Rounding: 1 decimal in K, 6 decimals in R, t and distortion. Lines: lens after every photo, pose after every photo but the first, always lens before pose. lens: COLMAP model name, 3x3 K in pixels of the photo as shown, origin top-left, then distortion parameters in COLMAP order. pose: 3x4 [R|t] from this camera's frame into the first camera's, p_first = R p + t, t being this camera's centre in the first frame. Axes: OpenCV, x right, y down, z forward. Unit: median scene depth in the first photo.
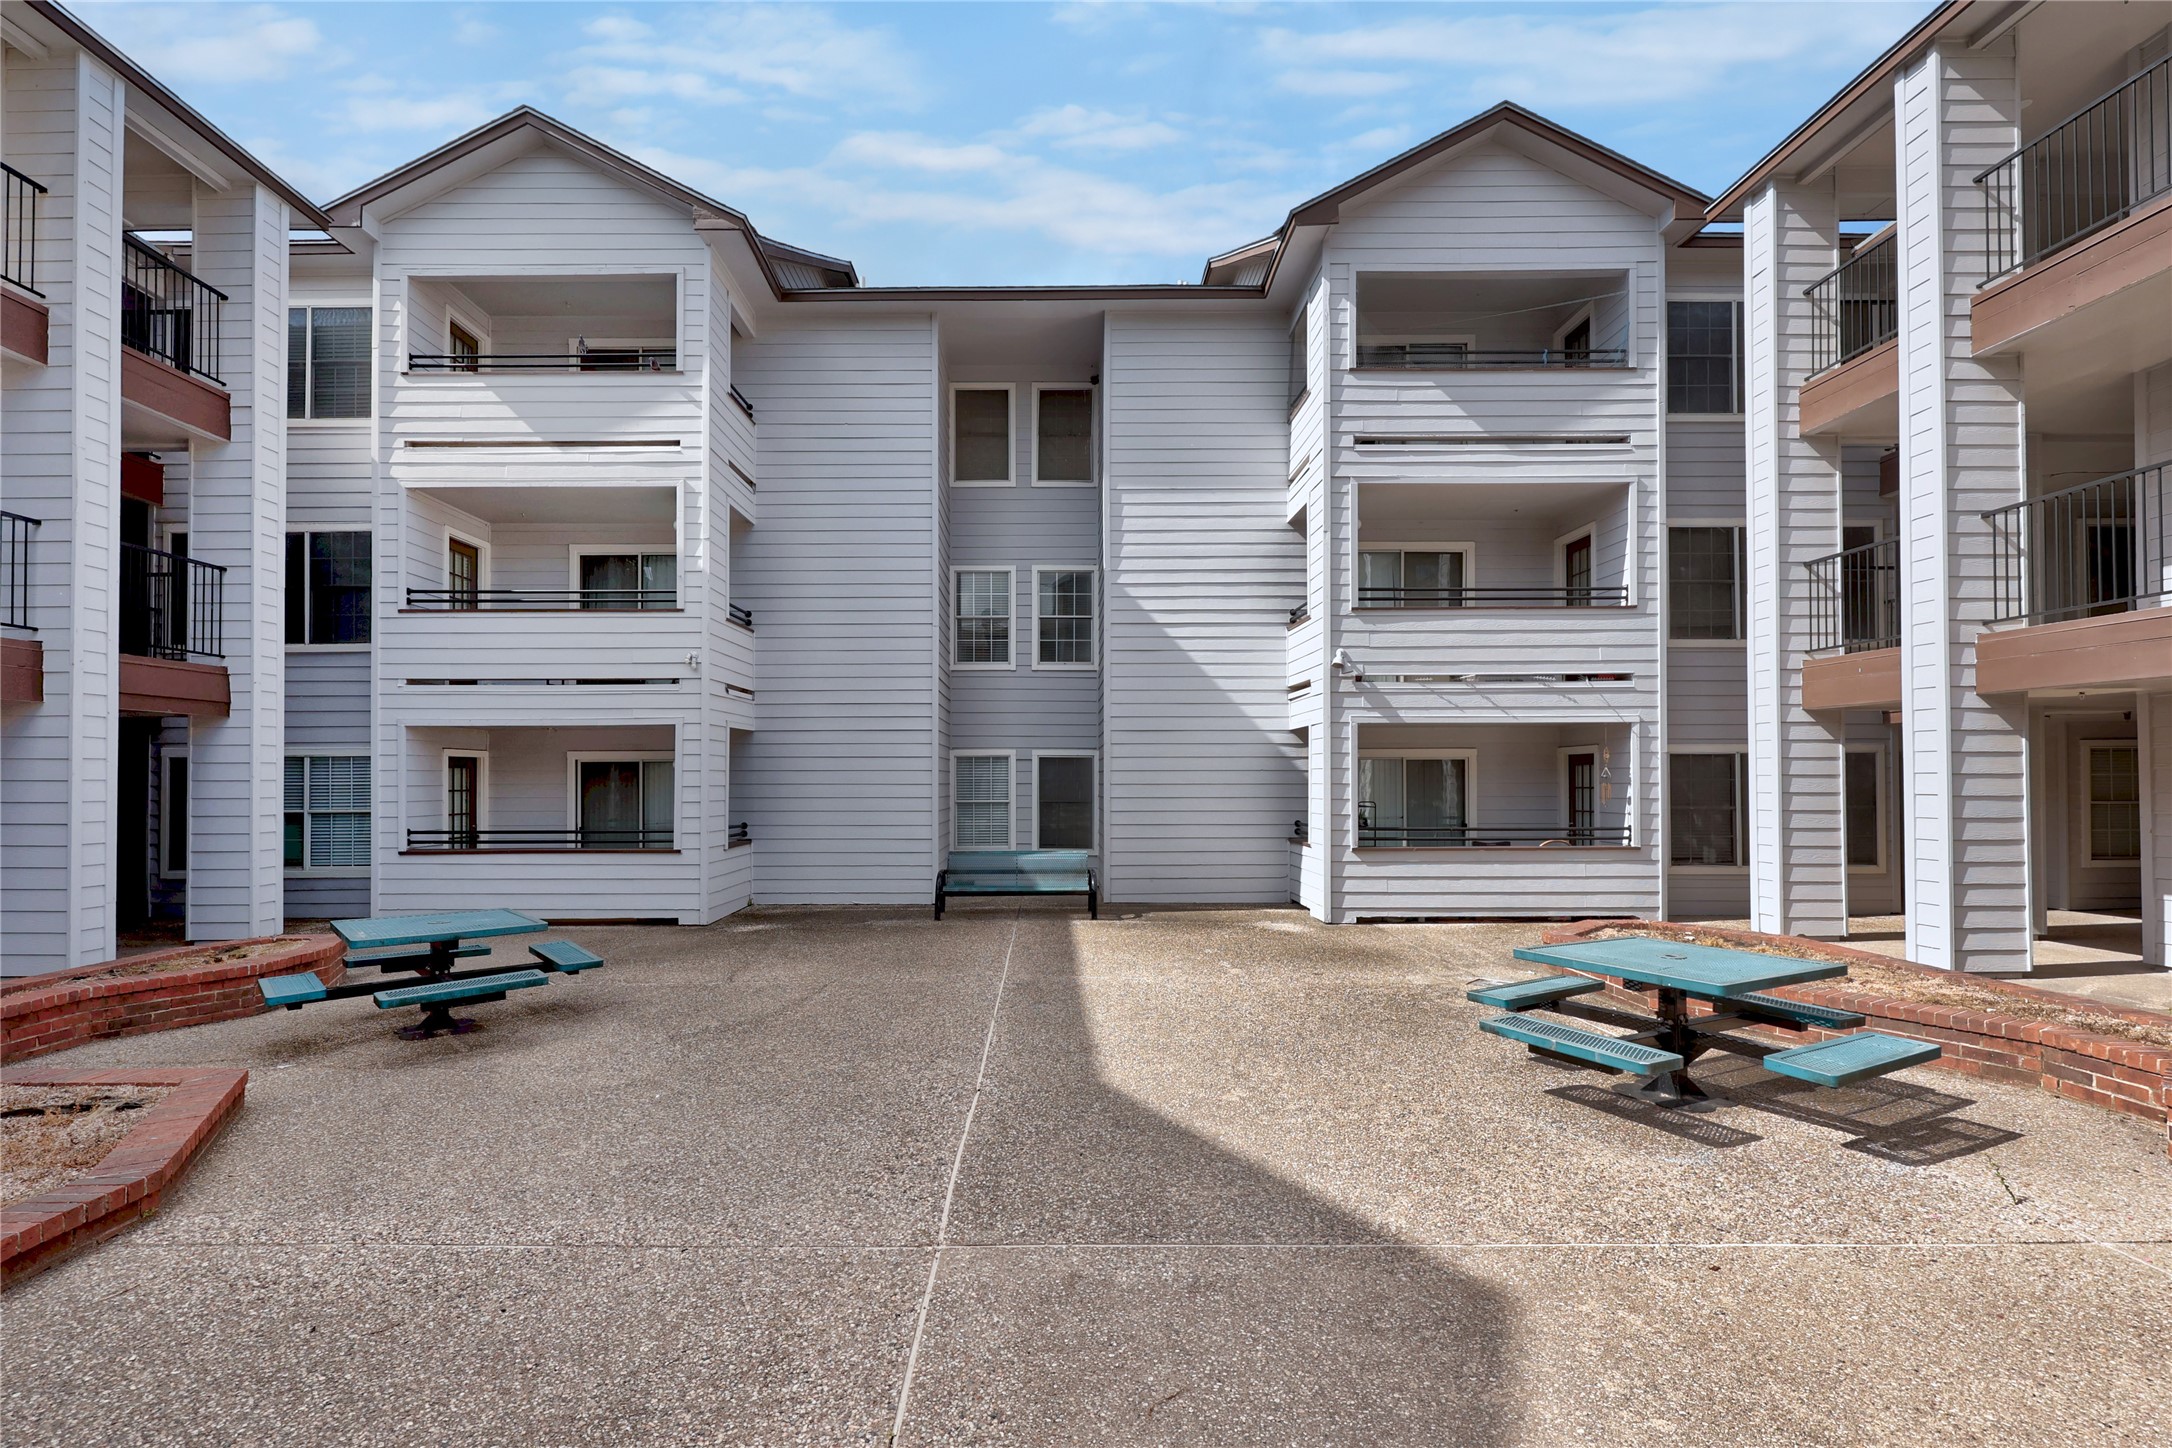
lens RADIAL K [[913.6, 0, 1053.8], [0, 913.6, 762.8], [0, 0, 1]] dist [-0.003273, -0.000527]
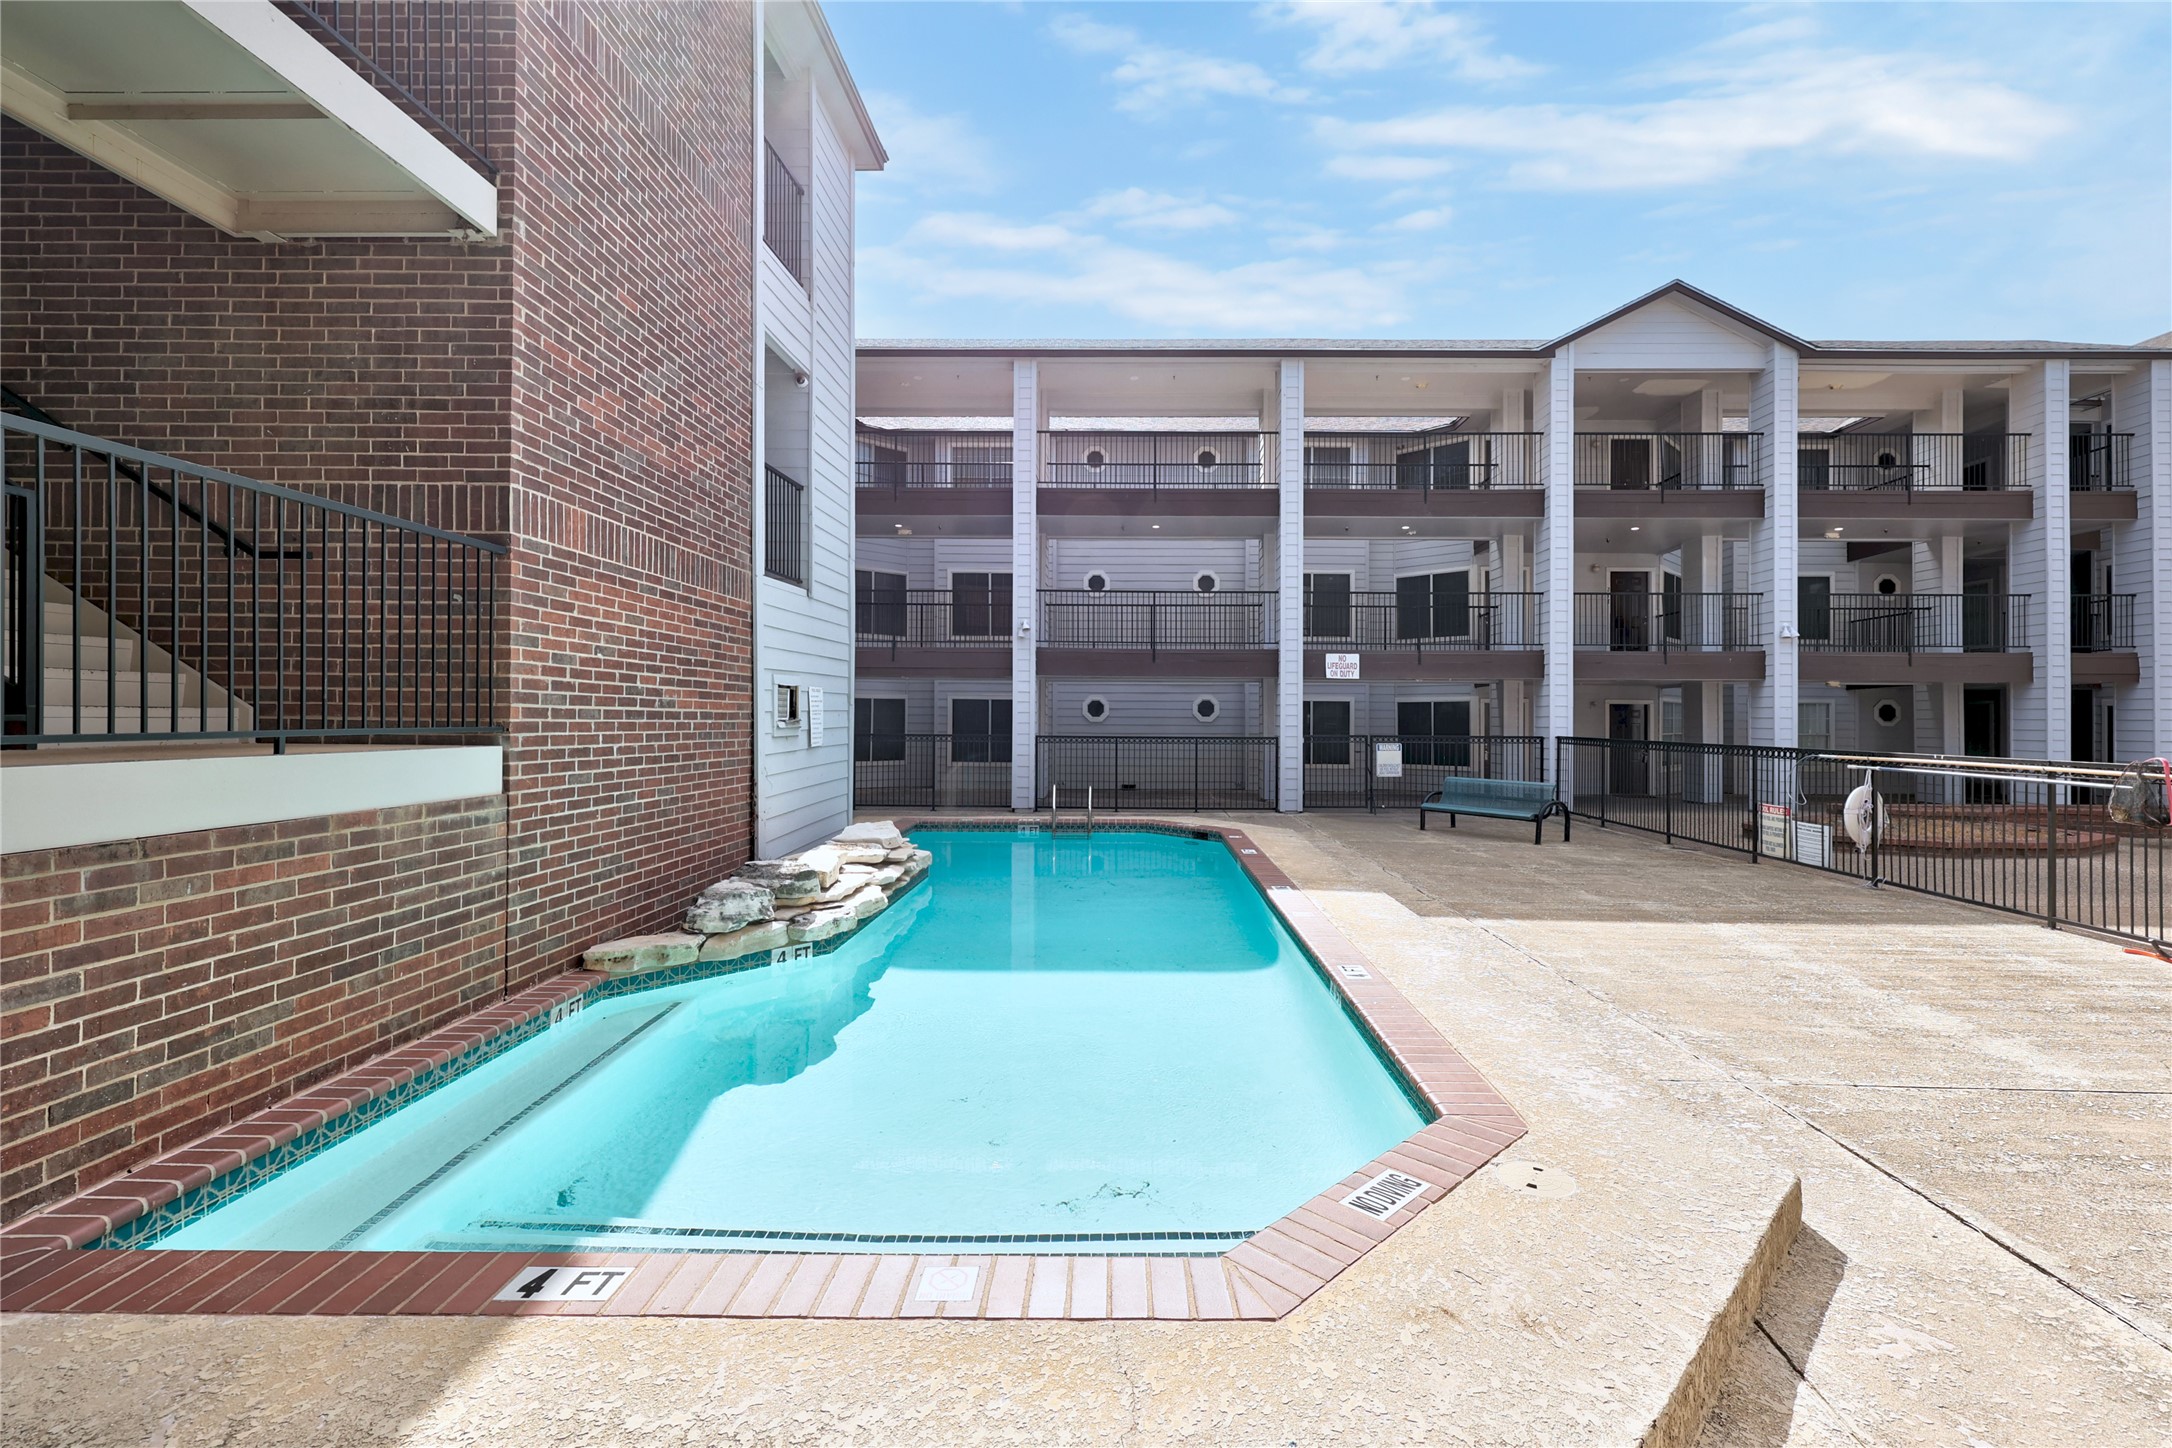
lens RADIAL K [[913.6, 0, 1083.8], [0, 913.6, 719.8], [0, 0, 1]] dist [-0.003273, -0.000527]
pose [[-0.065590, 0.001923, -0.997845, 0.995676], [0.012907, 0.999916, 0.001078, -0.009127], [0.997763, -0.012809, -0.065609, -0.928007]]
